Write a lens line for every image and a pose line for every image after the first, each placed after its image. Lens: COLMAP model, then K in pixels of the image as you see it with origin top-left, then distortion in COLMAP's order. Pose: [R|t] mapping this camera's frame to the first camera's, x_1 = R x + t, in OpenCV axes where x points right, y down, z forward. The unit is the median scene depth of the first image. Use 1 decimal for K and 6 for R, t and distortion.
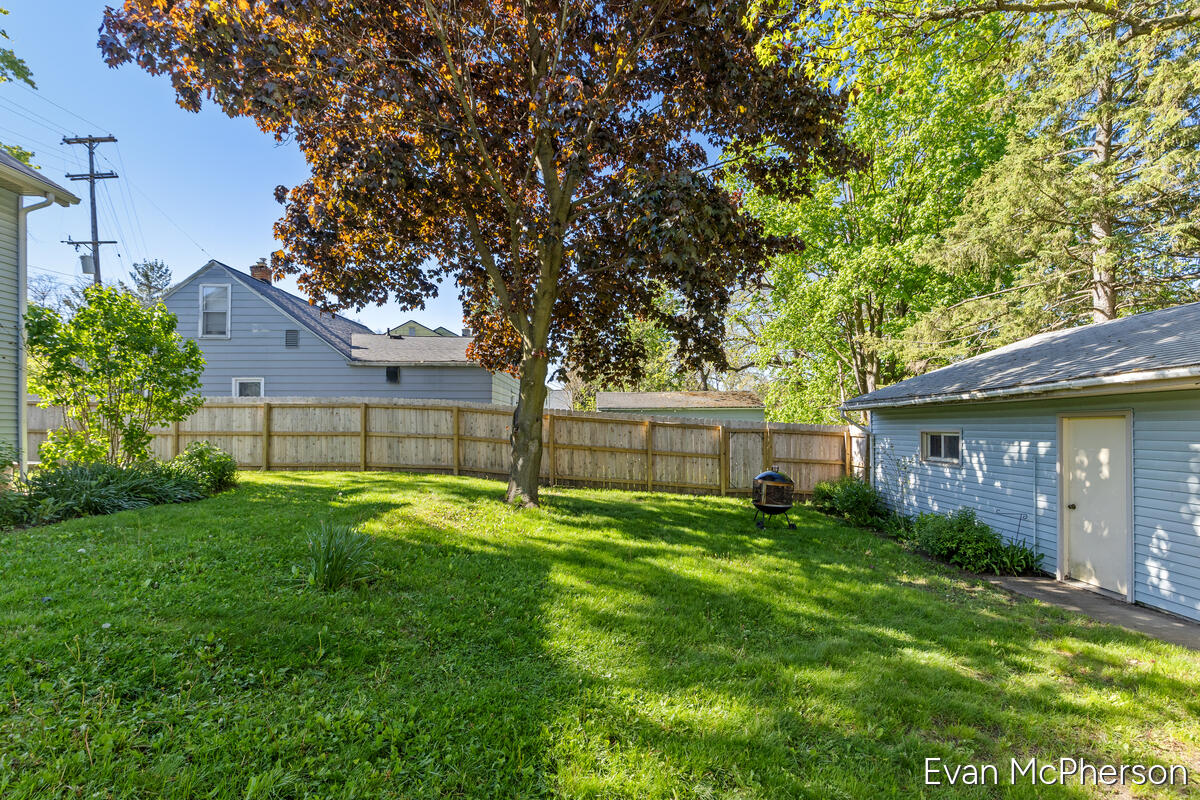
lens RADIAL K [[546.9, 0, 555.1], [0, 546.9, 426.9], [0, 0, 1]] dist [0.003649, -0.000373]
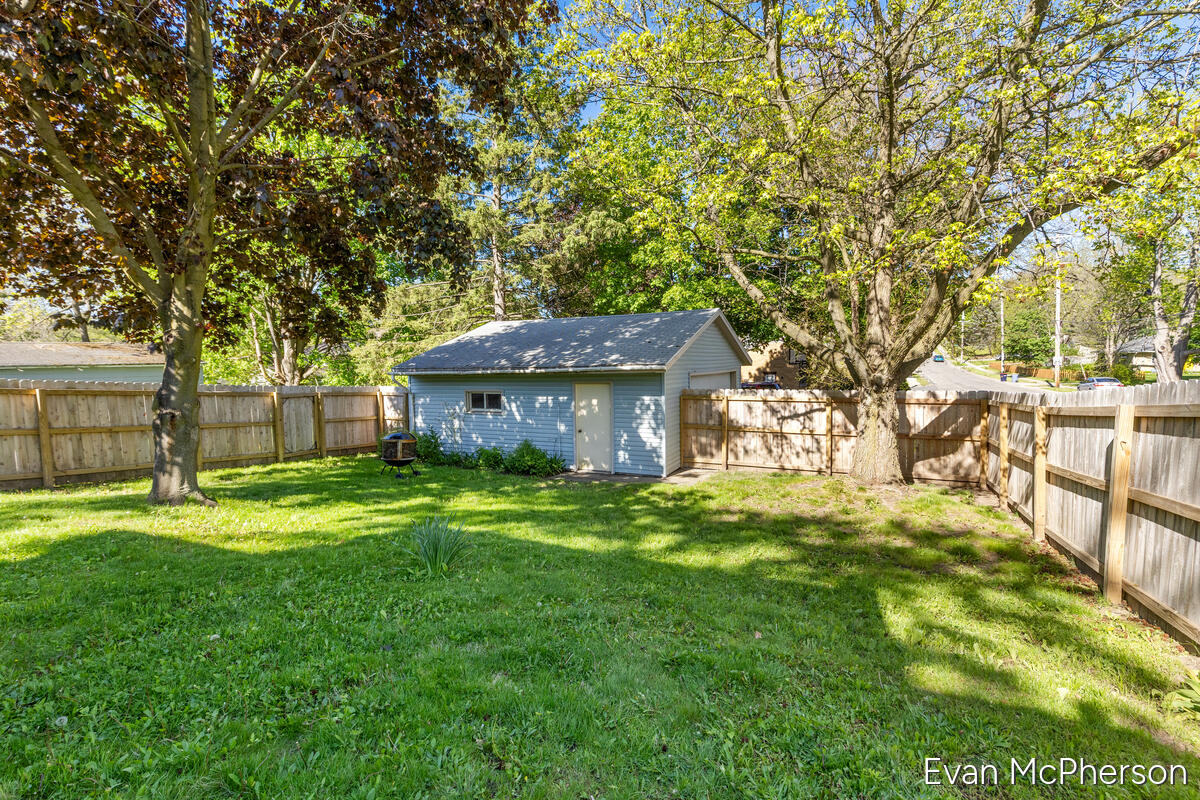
lens RADIAL K [[546.9, 0, 595.0], [0, 546.9, 403.5], [0, 0, 1]] dist [0.003649, -0.000373]
pose [[0.459340, -0.070375, 0.885468, -0.417708], [0.027835, 0.997507, 0.064840, -0.039772], [-0.887824, -0.005137, 0.460154, 0.060011]]
